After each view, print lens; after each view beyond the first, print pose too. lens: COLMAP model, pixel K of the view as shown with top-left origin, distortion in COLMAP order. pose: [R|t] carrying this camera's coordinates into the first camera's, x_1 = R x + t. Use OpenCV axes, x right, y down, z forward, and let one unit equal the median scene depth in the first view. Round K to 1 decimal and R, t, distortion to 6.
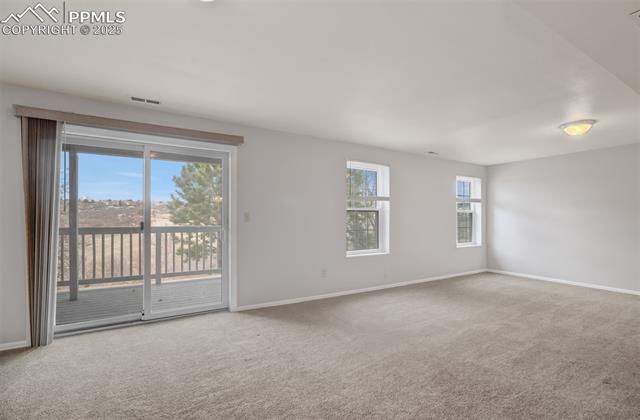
lens RADIAL K [[298.5, 0, 320.5], [0, 298.5, 218.9], [0, 0, 1]] dist [0.000991, 0.000769]
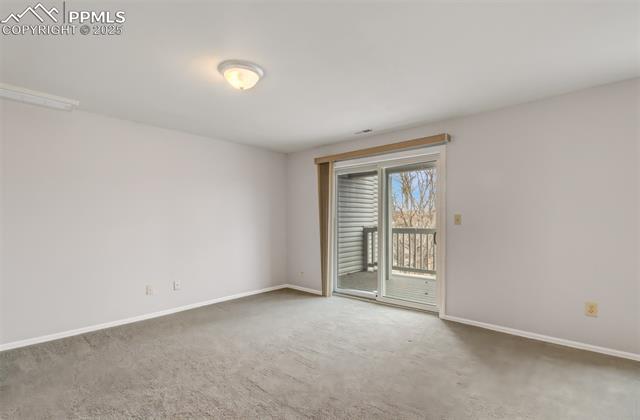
lens RADIAL K [[306.5, 0, 319.9], [0, 306.5, 221.1], [0, 0, 1]] dist [0.000519, 0.000123]
pose [[0.304774, 0.000147, -0.952425, 0.539119], [-0.003951, 0.999992, -0.001110, 0.001170], [0.952417, 0.004101, 0.304772, 0.337768]]
